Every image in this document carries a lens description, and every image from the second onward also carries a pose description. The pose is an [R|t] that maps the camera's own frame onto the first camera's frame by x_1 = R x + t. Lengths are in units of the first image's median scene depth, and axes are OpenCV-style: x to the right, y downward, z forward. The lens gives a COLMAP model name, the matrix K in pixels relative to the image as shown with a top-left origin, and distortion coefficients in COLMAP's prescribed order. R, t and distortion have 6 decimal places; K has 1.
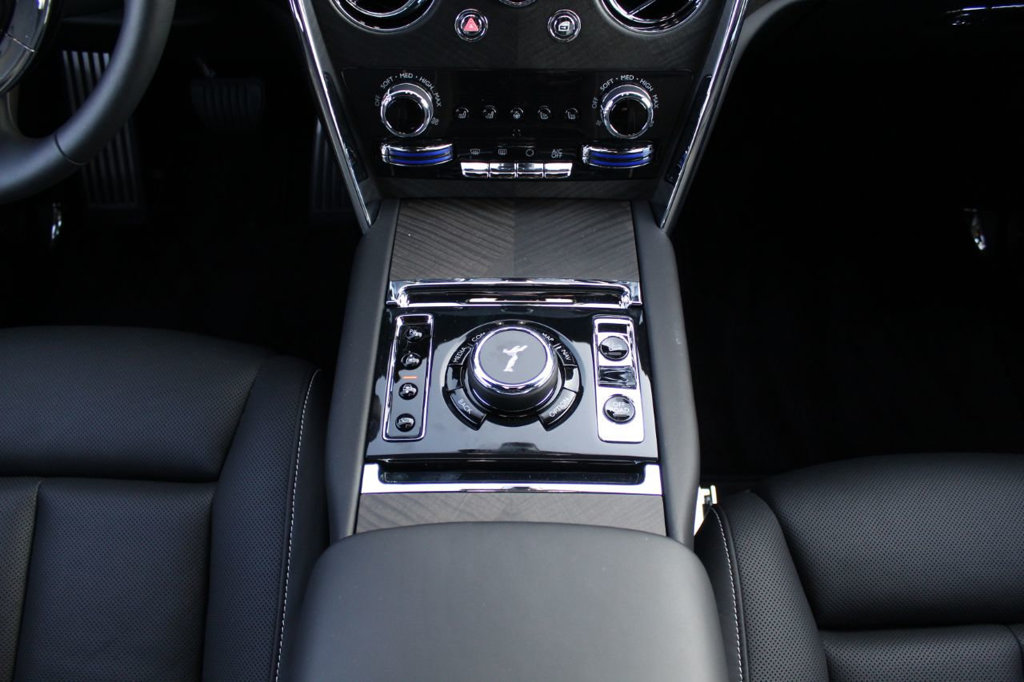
lens RADIAL K [[829.1, 0, 513.1], [0, 829.1, 336.0], [0, 0, 1]] dist [-0.127888, 0.043743]
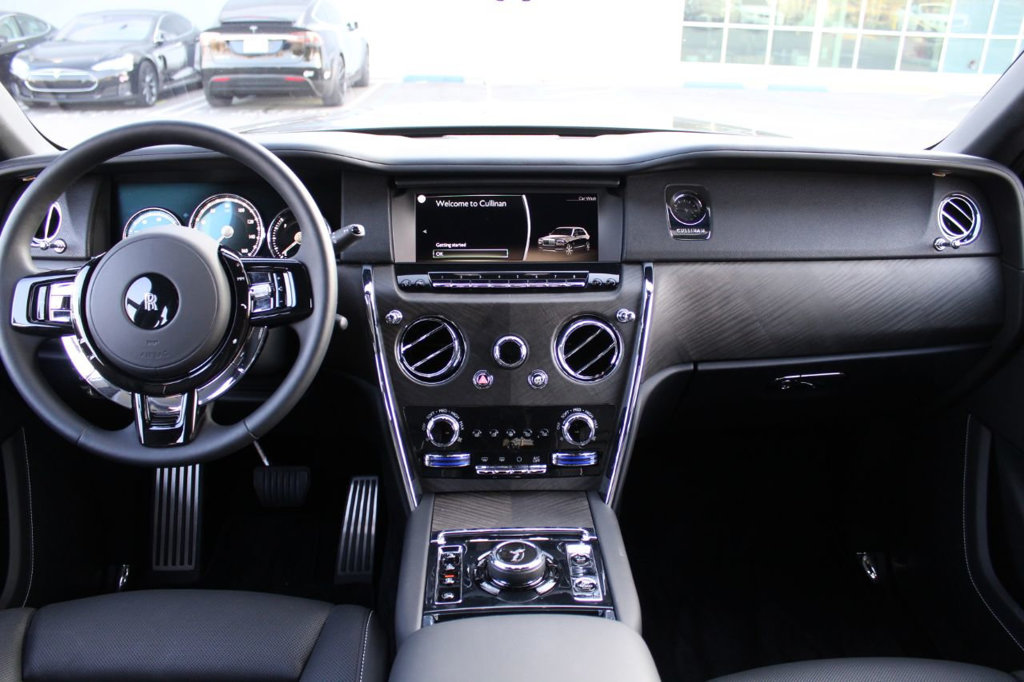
lens RADIAL K [[829.1, 0, 515.2], [0, 829.1, 343.9], [0, 0, 1]] dist [-0.127888, 0.043743]
pose [[0.998638, -0.013734, 0.050333, -0.065478], [0.038660, 0.842624, -0.537113, 0.451659], [-0.035035, 0.538328, 0.842007, -0.462174]]
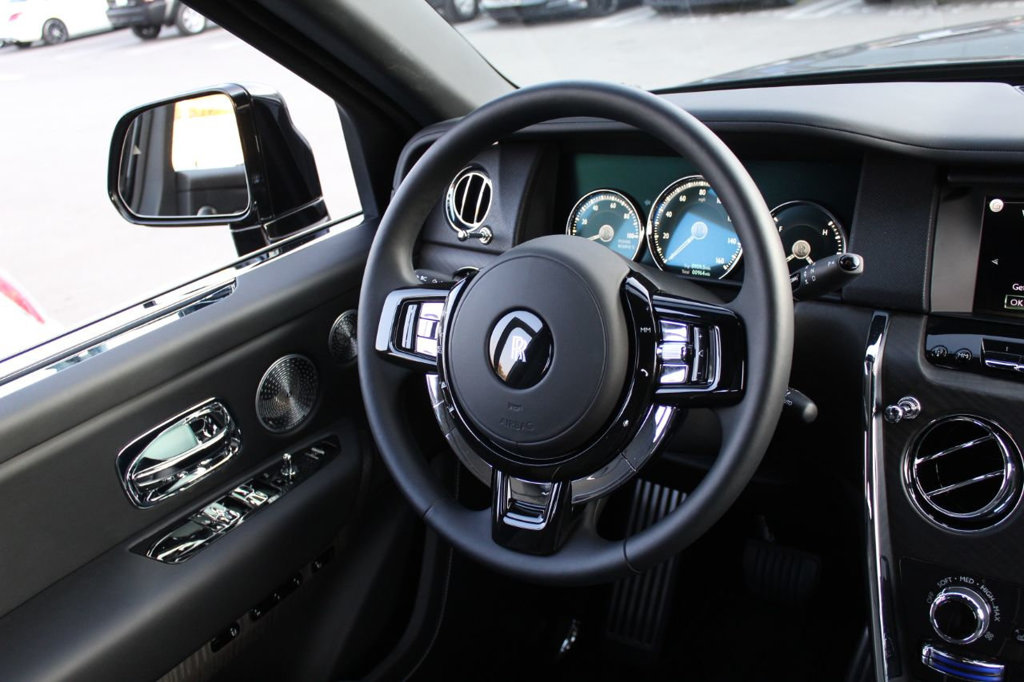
lens RADIAL K [[1039.3, 0, 501.3], [0, 1039.3, 341.4], [0, 0, 1]] dist [-0.094799, 0.000000]
pose [[0.802490, 0.118957, -0.584686, 0.087848], [-0.396453, 0.838638, -0.373512, 0.101086], [0.445909, 0.531540, 0.720160, -0.233840]]
